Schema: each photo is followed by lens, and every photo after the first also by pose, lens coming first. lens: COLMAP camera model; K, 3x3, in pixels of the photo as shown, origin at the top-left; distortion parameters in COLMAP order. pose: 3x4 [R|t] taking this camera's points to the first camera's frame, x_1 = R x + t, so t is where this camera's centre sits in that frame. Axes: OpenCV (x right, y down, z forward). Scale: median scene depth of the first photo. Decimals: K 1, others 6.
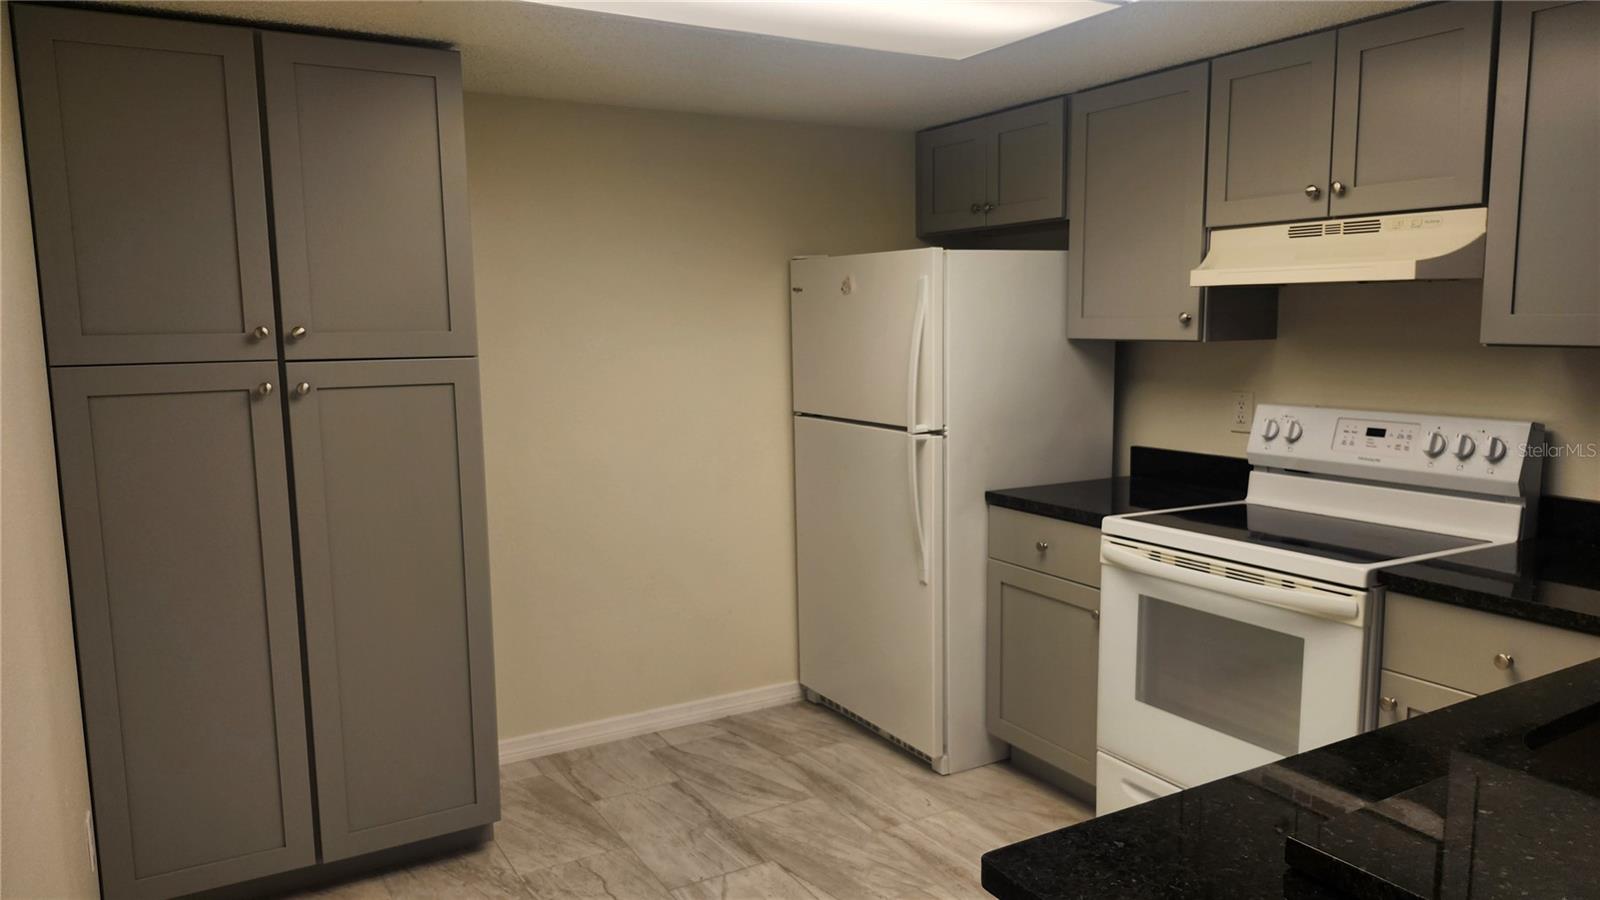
lens RADIAL K [[1127.8, 0, 807.9], [0, 1127.8, 464.1], [0, 0, 1]] dist [0.120981, -0.183324]
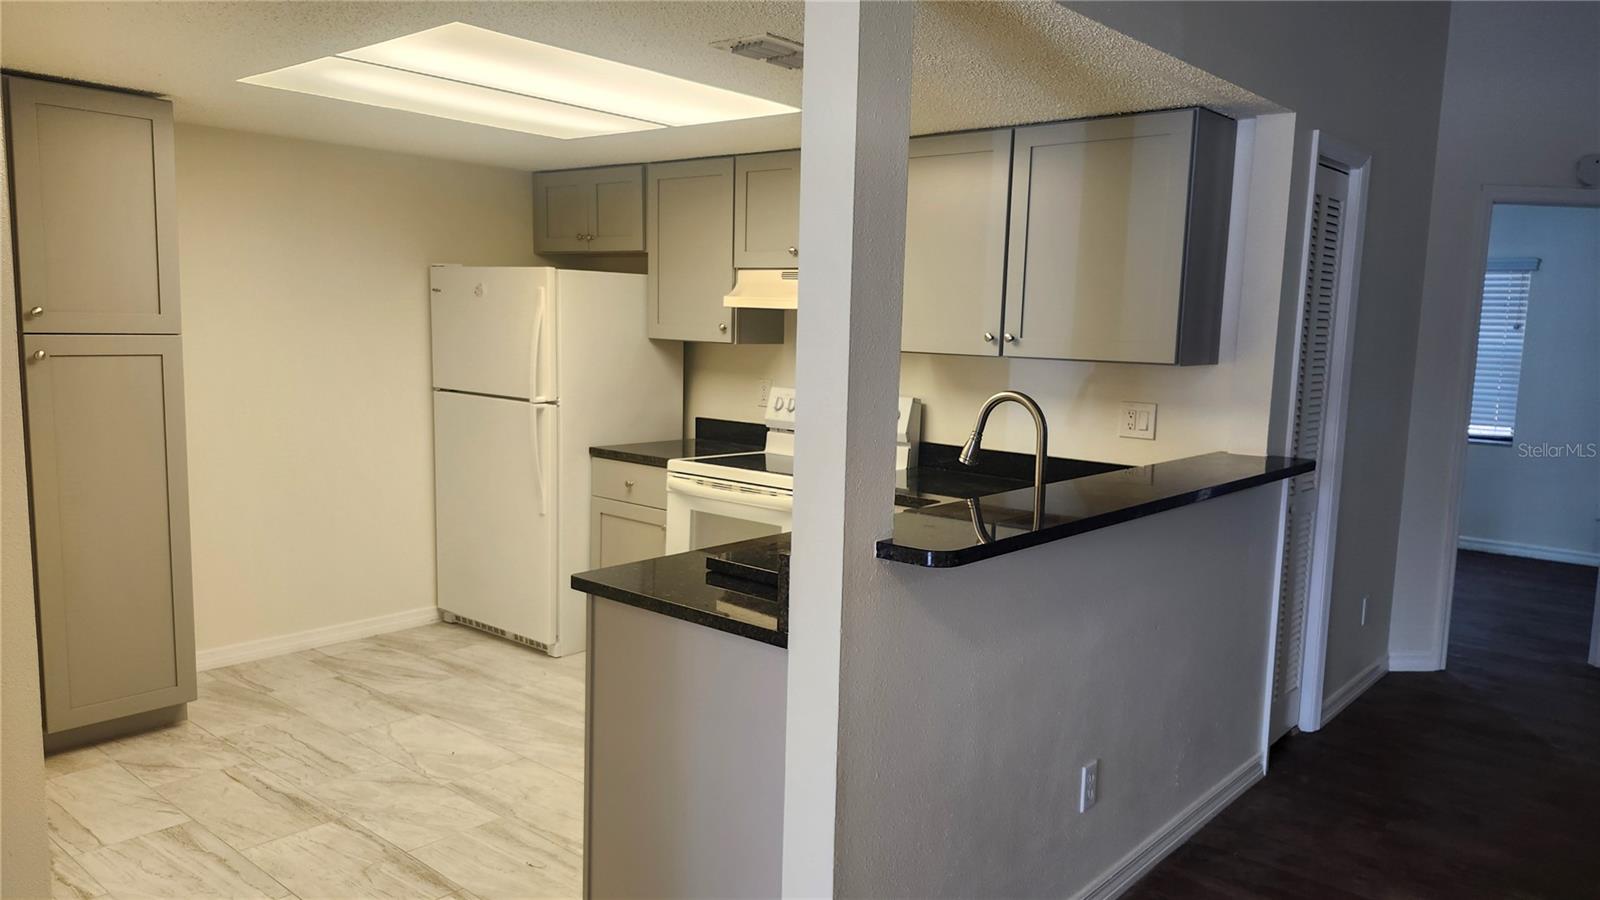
lens RADIAL K [[1134.8, 0, 831.7], [0, 1134.8, 460.1], [0, 0, 1]] dist [0.122939, -0.207140]
pose [[0.938870, -0.001941, 0.344267, -0.045115], [0.003246, 0.999990, -0.003213, 0.048686], [-0.344258, 0.004134, 0.938866, -0.423669]]
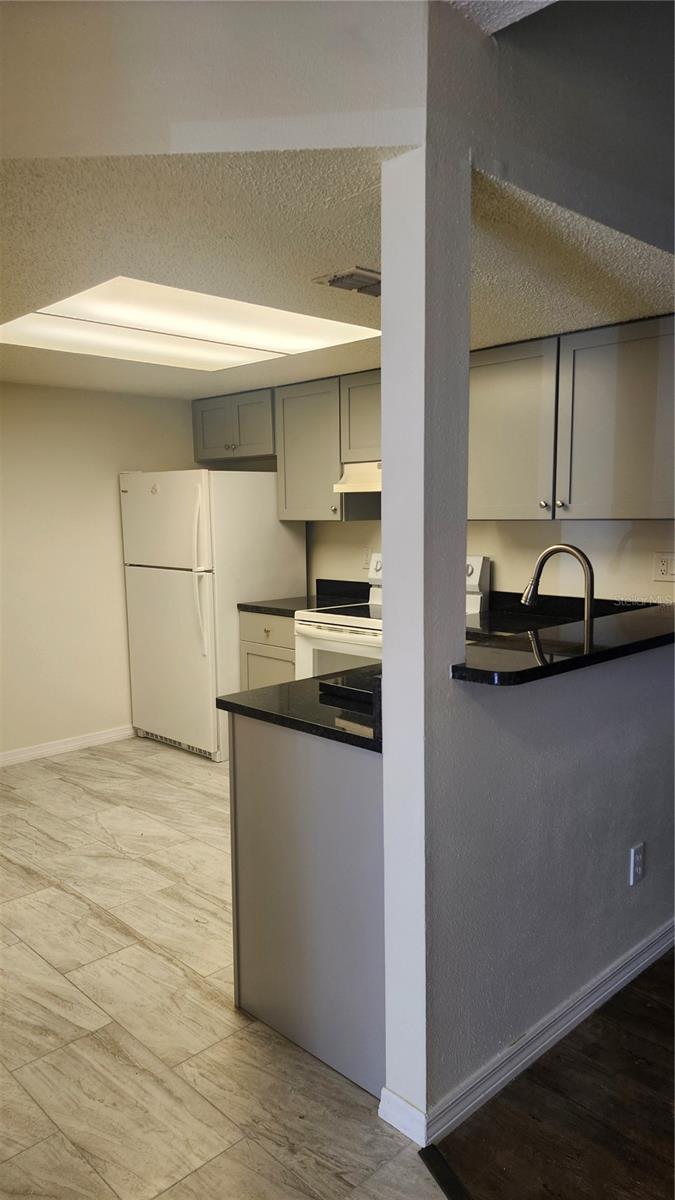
lens RADIAL K [[843.7, 0, 330.5], [0, 843.7, 617.2], [0, 0, 1]] dist [0.125532, -0.179890]
pose [[0.971229, -0.030990, 0.236122, -0.019887], [0.032479, 0.999469, -0.002419, 0.057885], [-0.235921, 0.010018, 0.971720, -0.380864]]
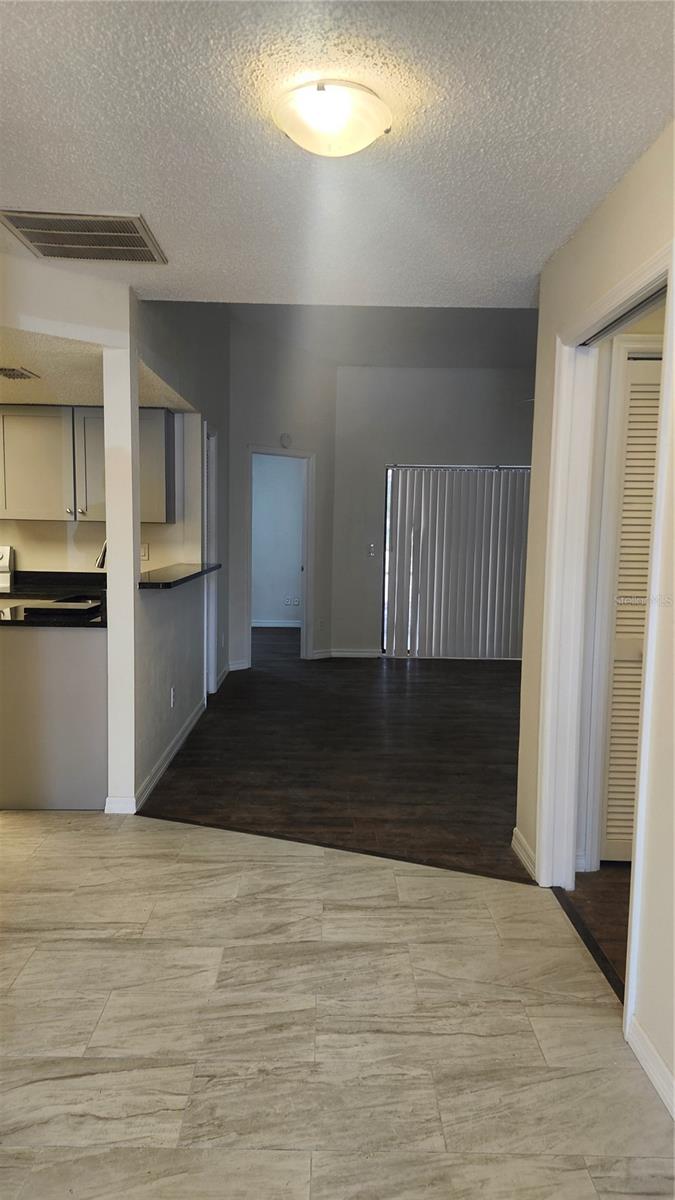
lens RADIAL K [[817.8, 0, 338.9], [0, 817.8, 619.1], [0, 0, 1]] dist [0.078371, -0.079942]
pose [[0.493876, -0.077999, 0.866027, -0.698471], [0.092816, 0.995007, 0.036685, 0.127208], [-0.864565, 0.062263, 0.498650, -0.685964]]
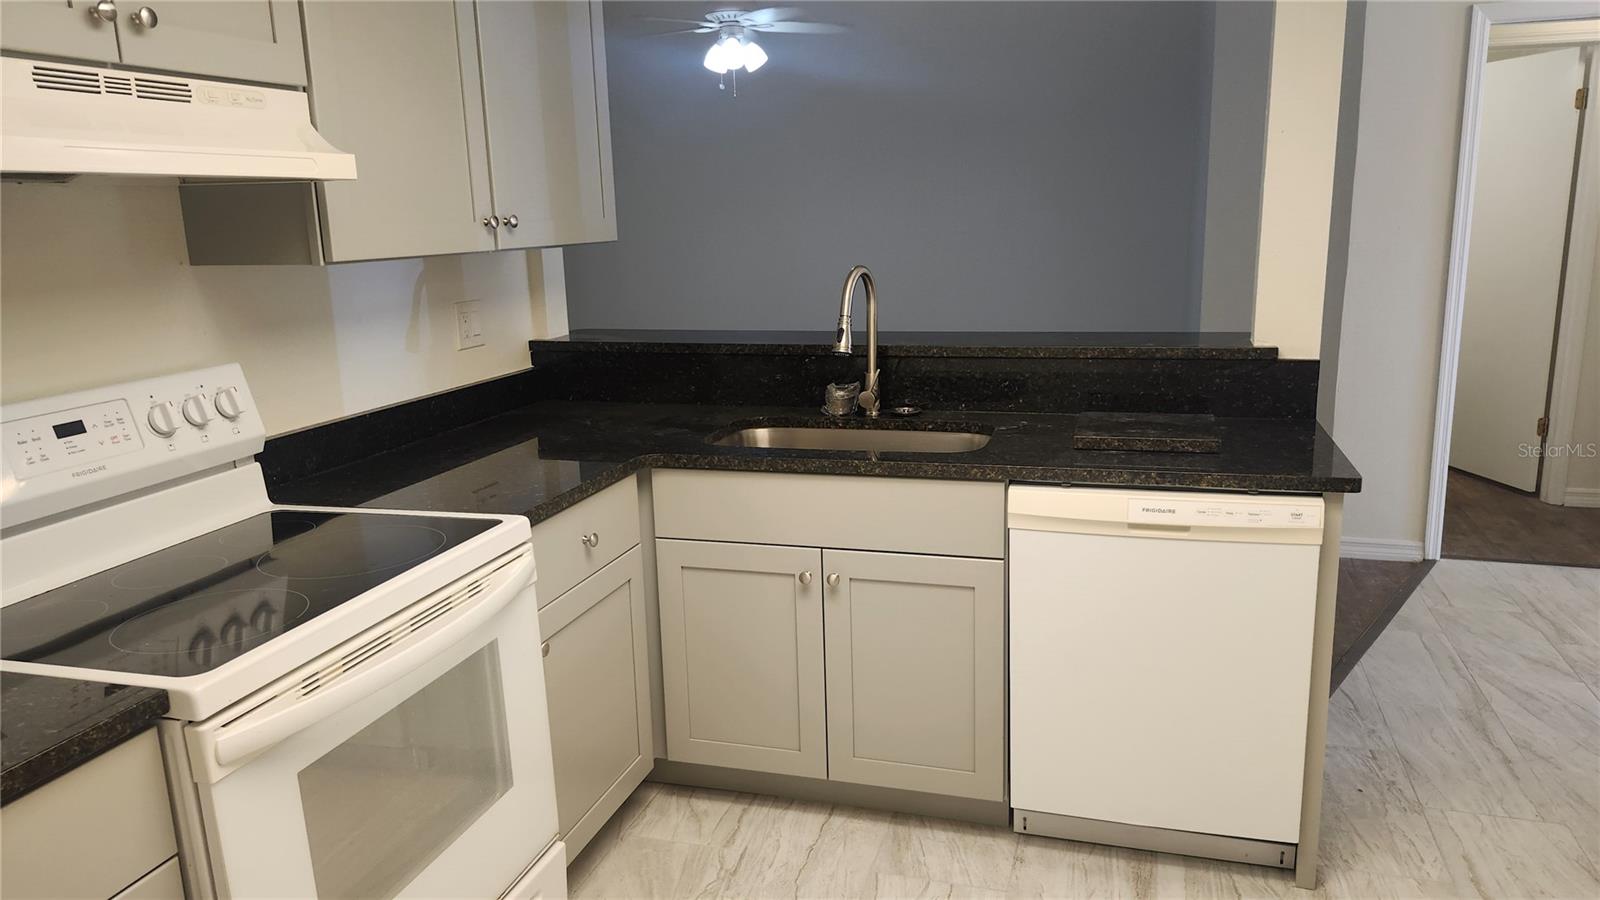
lens RADIAL K [[1090.4, 0, 815.0], [0, 1090.4, 461.3], [0, 0, 1]] dist [0.078371, -0.079942]
pose [[-0.684250, -0.139486, 0.715783, -0.189860], [0.126878, 0.943795, 0.305208, -0.129552], [-0.718125, 0.299656, -0.628095, 0.991580]]
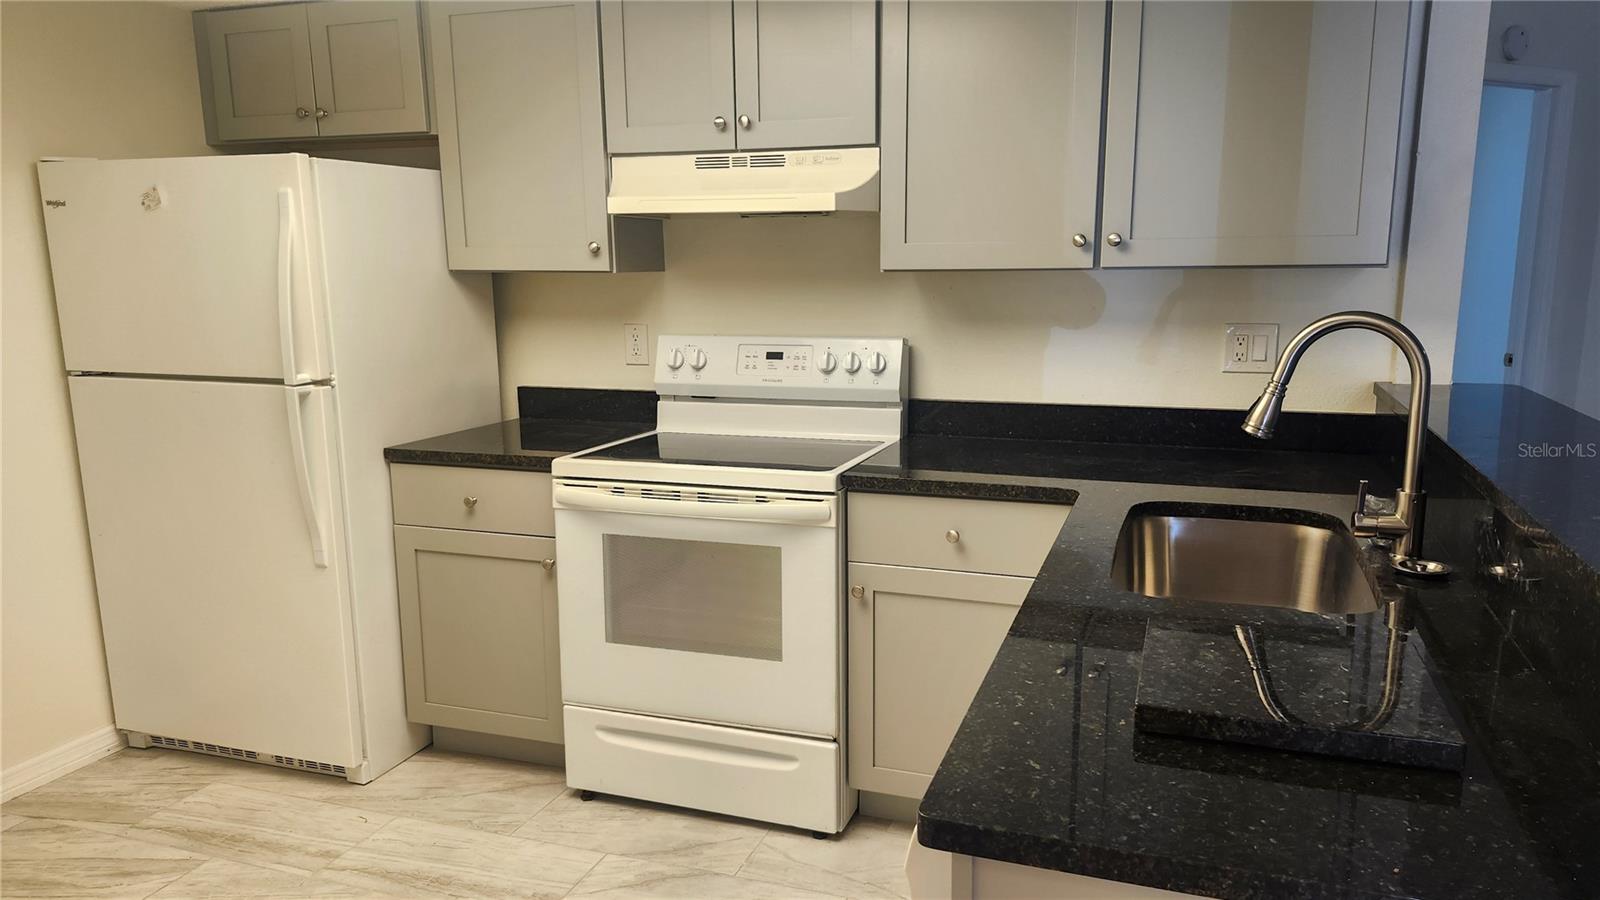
lens RADIAL K [[1124.9, 0, 820.2], [0, 1124.9, 471.6], [0, 0, 1]] dist [0.125532, -0.179890]
pose [[0.759142, -0.114140, 0.640840, -0.159306], [0.083857, 0.993451, 0.077606, 0.002447], [-0.645501, -0.005175, 0.763742, 0.134239]]
